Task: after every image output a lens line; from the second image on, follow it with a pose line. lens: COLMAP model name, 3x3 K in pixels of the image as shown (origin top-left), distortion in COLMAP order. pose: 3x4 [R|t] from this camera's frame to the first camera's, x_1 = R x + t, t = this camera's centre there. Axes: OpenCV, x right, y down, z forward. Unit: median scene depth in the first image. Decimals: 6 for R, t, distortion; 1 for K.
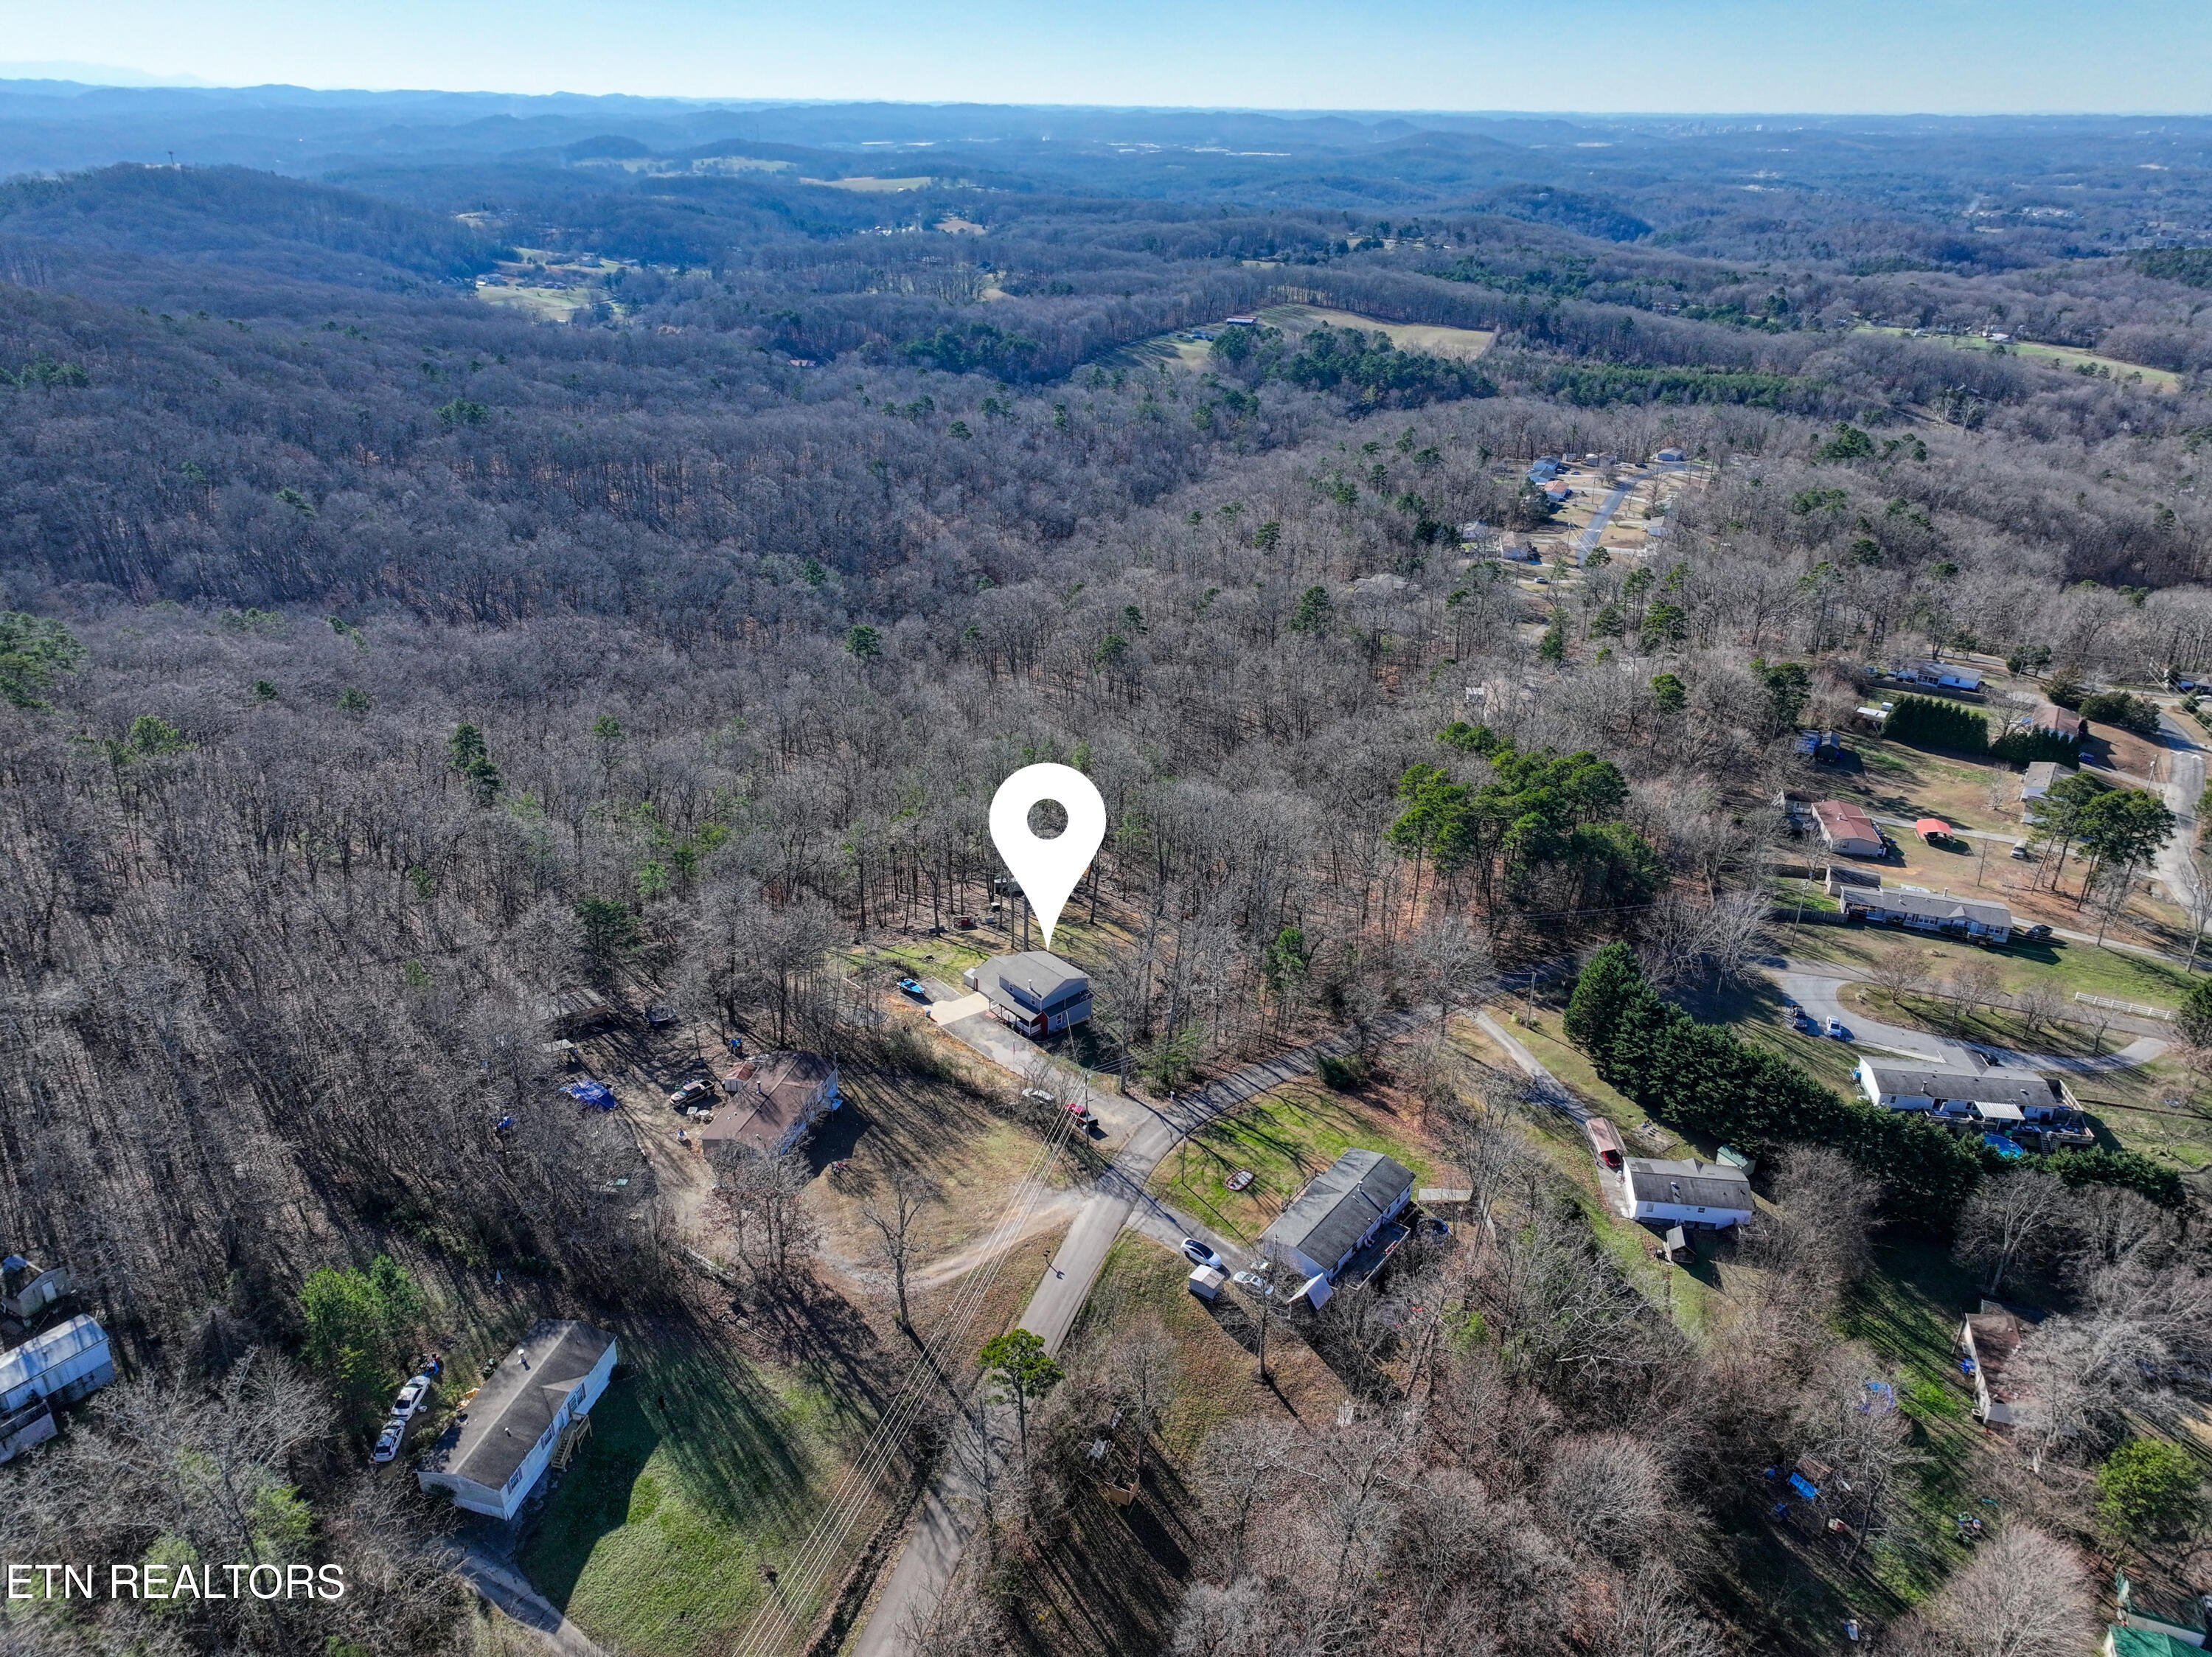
lens RADIAL K [[1576.0, 0, 1106.0], [0, 1576.0, 828.5], [0, 0, 1]] dist [-0.007501, 0.031188]
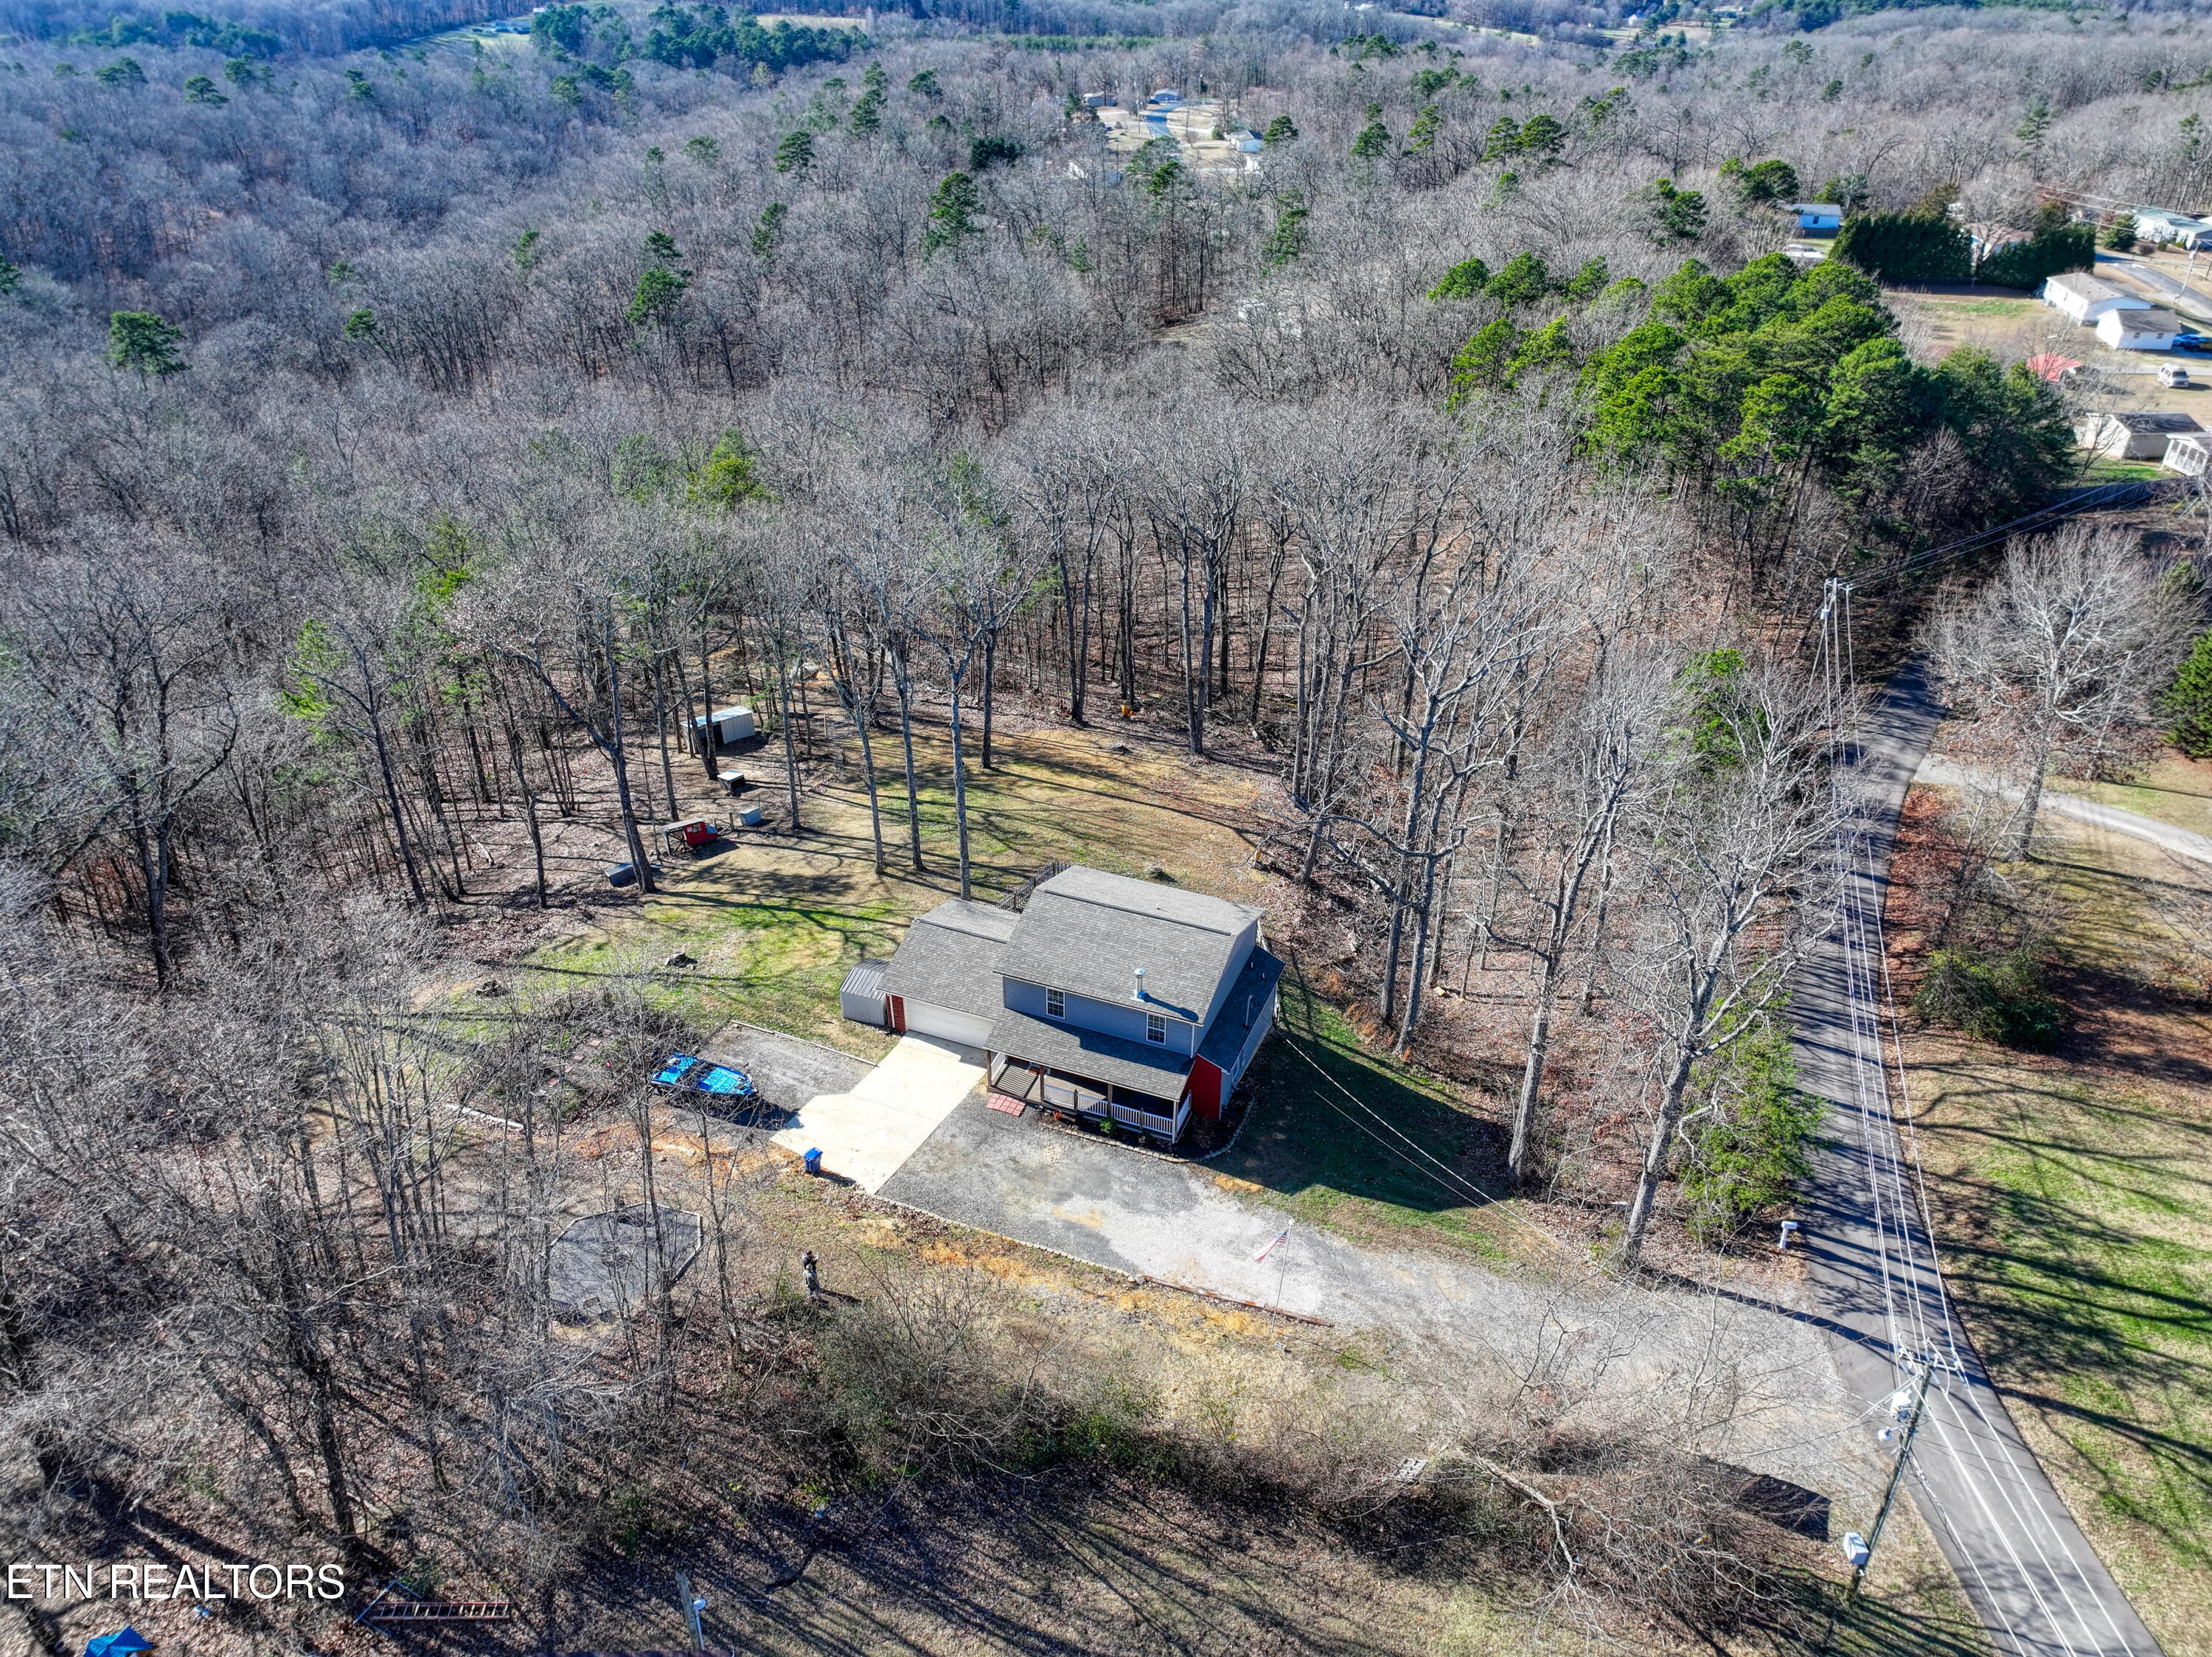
lens RADIAL K [[1576.0, 0, 1106.0], [0, 1576.0, 828.5], [0, 0, 1]] dist [-0.007501, 0.031188]
pose [[0.908446, -0.225506, 0.351957, -0.150740], [0.183372, 0.971648, 0.149248, 0.021547], [-0.375634, -0.071044, 0.924041, 0.697536]]
